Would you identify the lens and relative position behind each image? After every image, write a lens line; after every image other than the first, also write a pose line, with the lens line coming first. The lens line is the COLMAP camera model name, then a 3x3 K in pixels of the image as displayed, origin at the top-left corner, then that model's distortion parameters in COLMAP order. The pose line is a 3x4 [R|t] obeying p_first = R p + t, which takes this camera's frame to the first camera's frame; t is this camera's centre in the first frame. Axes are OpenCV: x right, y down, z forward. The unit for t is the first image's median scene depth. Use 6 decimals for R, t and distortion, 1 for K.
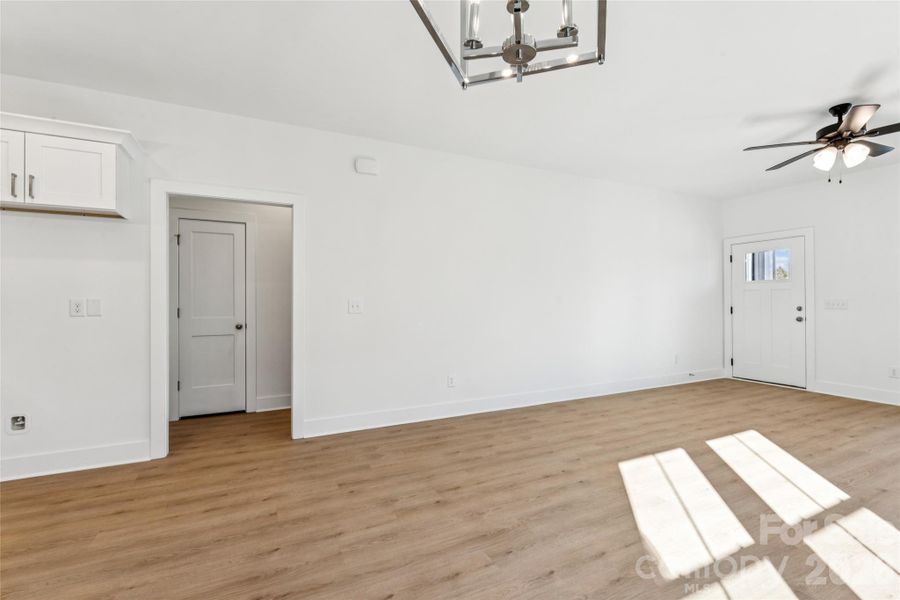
lens RADIAL K [[398.6, 0, 448.7], [0, 398.6, 301.7], [0, 0, 1]] dist [-0.001622, 0.000011]
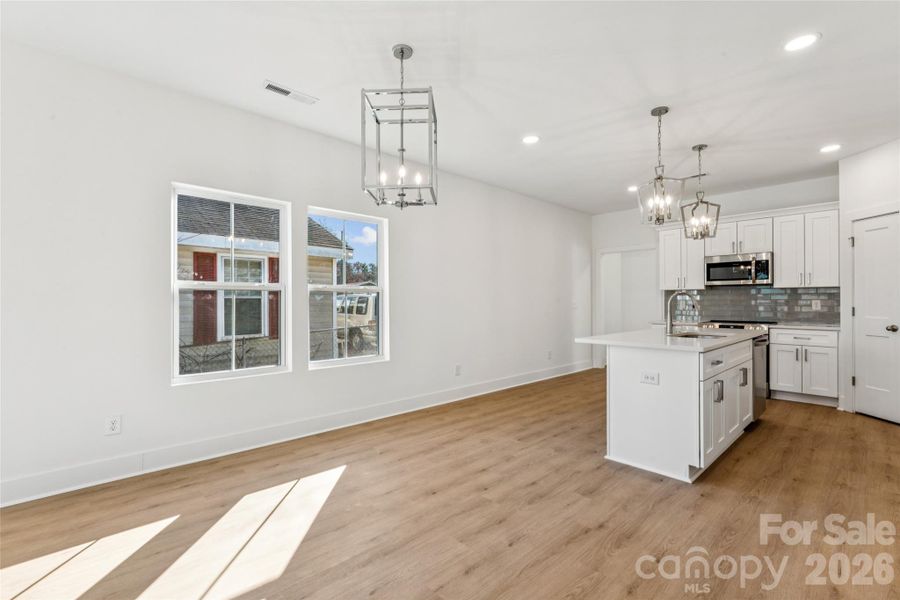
lens RADIAL K [[398.6, 0, 448.7], [0, 398.6, 301.7], [0, 0, 1]] dist [-0.001622, 0.000011]
pose [[-0.954920, 0.007121, -0.296778, 0.167496], [0.009198, 0.999942, -0.005602, 0.000526], [0.296721, -0.008079, -0.954930, 0.907709]]
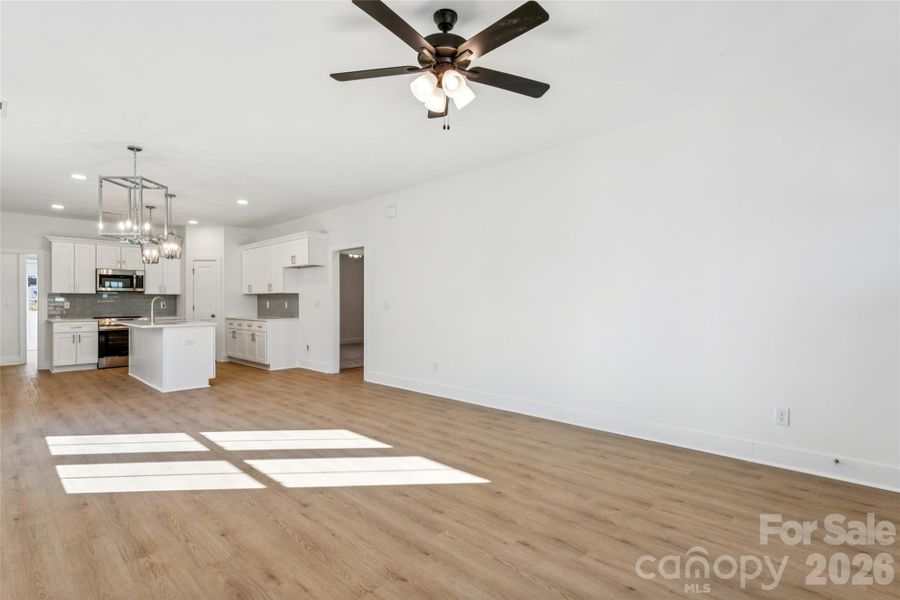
lens RADIAL K [[442.9, 0, 447.6], [0, 442.9, 301.5], [0, 0, 1]] dist [0.000743, 0.000215]
pose [[0.340344, 0.001931, -0.940299, 1.457966], [0.004869, 0.999981, 0.003816, -0.007138], [0.940288, -0.005877, 0.340328, 0.639087]]
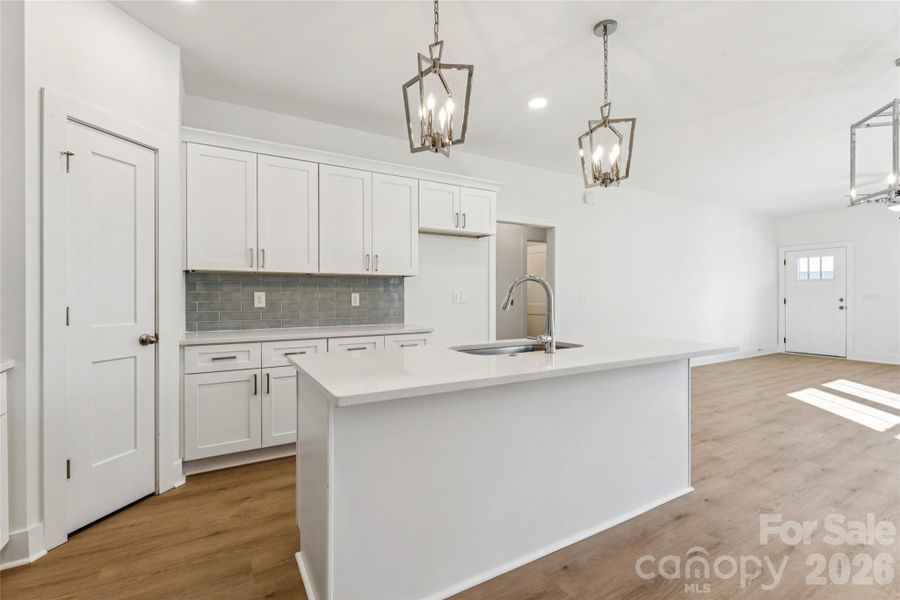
lens RADIAL K [[401.9, 0, 451.9], [0, 401.9, 296.6], [0, 0, 1]] dist [0.001290, 0.000308]
pose [[0.996649, 0.002401, 0.081768, -0.825093], [-0.002988, 0.999971, 0.007061, 0.000371], [-0.081749, -0.007281, 0.996626, -0.397917]]
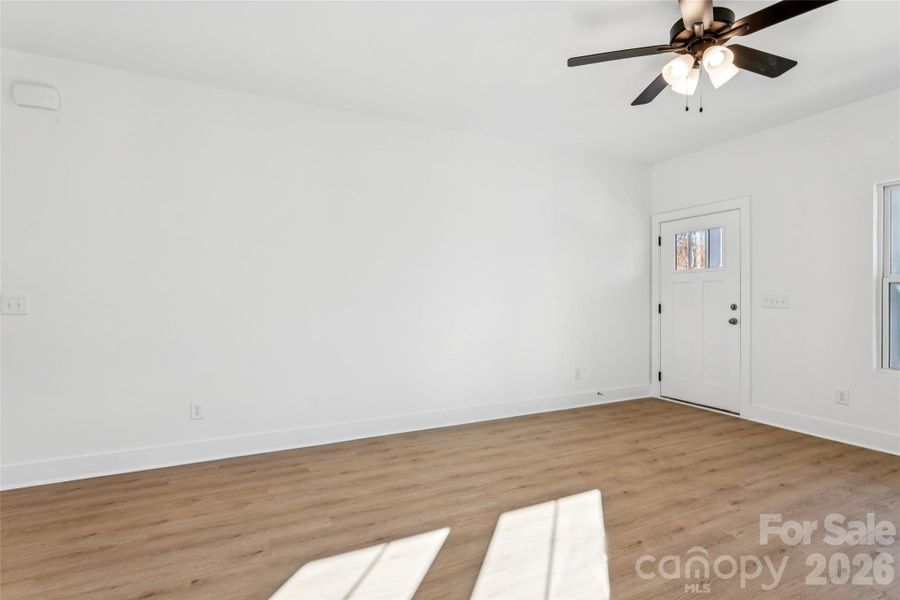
lens RADIAL K [[442.9, 0, 447.6], [0, 442.9, 301.5], [0, 0, 1]] dist [0.000743, 0.000215]
pose [[0.999999, 0.000772, -0.001275, 0.501196], [-0.000754, 0.999906, 0.013720, -0.005500], [0.001285, -0.013719, 0.999905, 0.250633]]
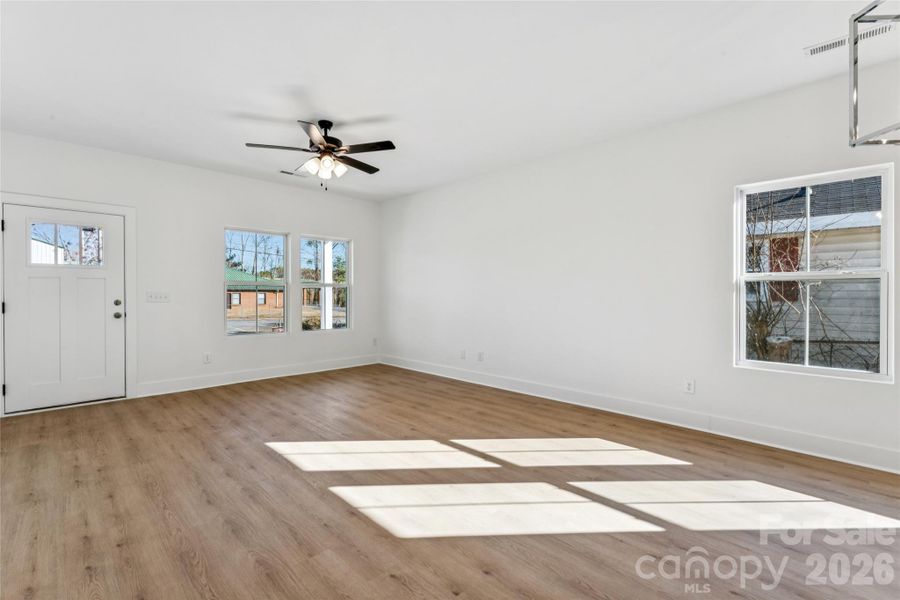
lens RADIAL K [[398.6, 0, 448.7], [0, 398.6, 301.7], [0, 0, 1]] dist [-0.001622, 0.000011]
pose [[-0.328125, -0.016179, 0.944496, -0.177516], [-0.004023, 0.999868, 0.015730, -0.000245], [-0.944626, 0.001362, -0.328146, 0.891559]]
